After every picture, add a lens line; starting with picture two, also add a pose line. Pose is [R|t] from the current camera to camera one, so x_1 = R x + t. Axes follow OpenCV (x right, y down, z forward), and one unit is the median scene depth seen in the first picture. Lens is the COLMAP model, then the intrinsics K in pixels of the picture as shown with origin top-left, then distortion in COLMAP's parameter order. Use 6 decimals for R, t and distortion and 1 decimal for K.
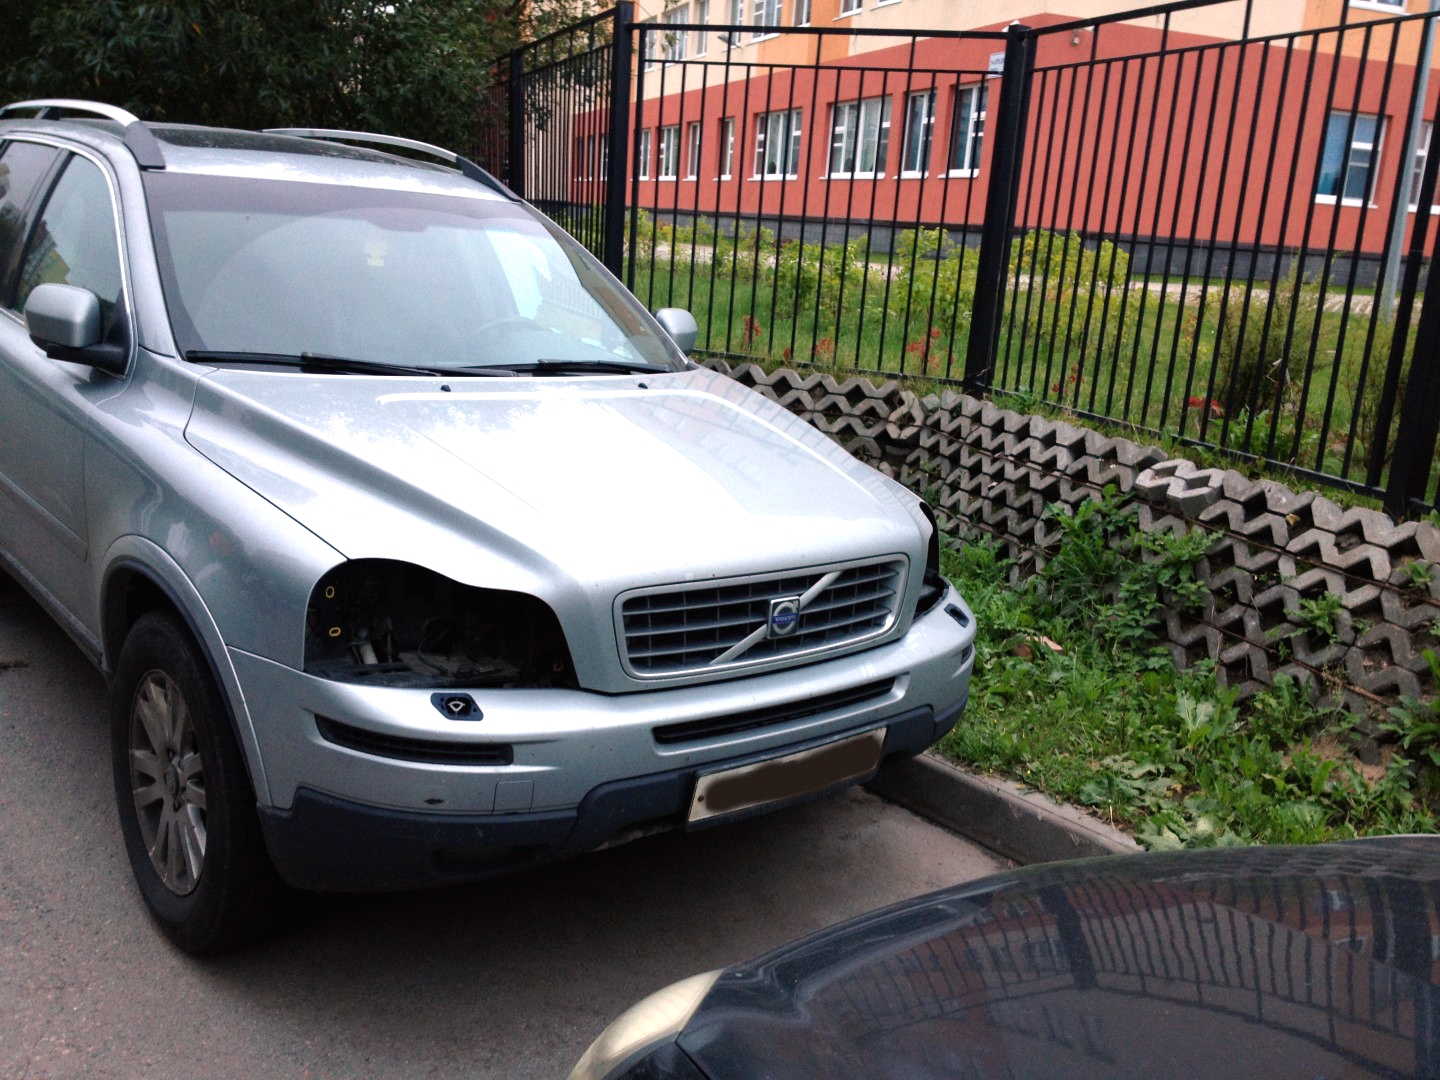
lens RADIAL K [[1390.6, 0, 724.4], [0, 1390.6, 538.8], [0, 0, 1]] dist [0.081363, -0.150482]
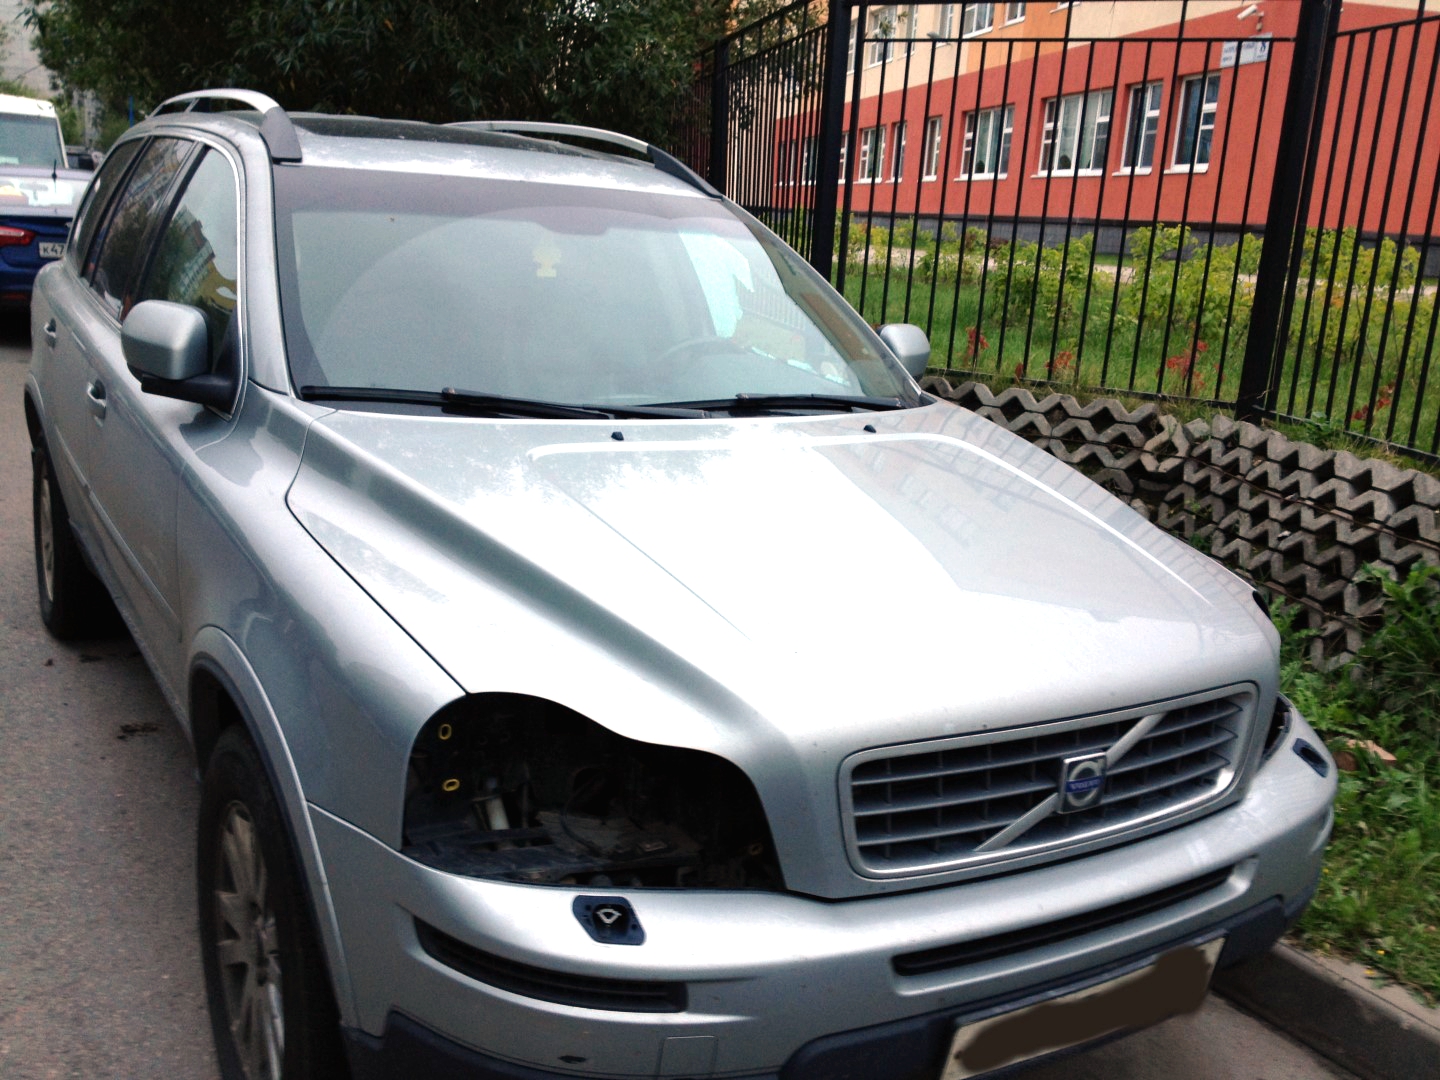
lens RADIAL K [[1413.4, 0, 687.1], [0, 1413.4, 539.2], [0, 0, 1]] dist [0.152568, -0.357570]
pose [[0.986447, 0.023730, -0.162355, -0.018994], [-0.024818, 0.999681, -0.004679, -0.027649], [0.162192, 0.008645, 0.986721, 0.134189]]
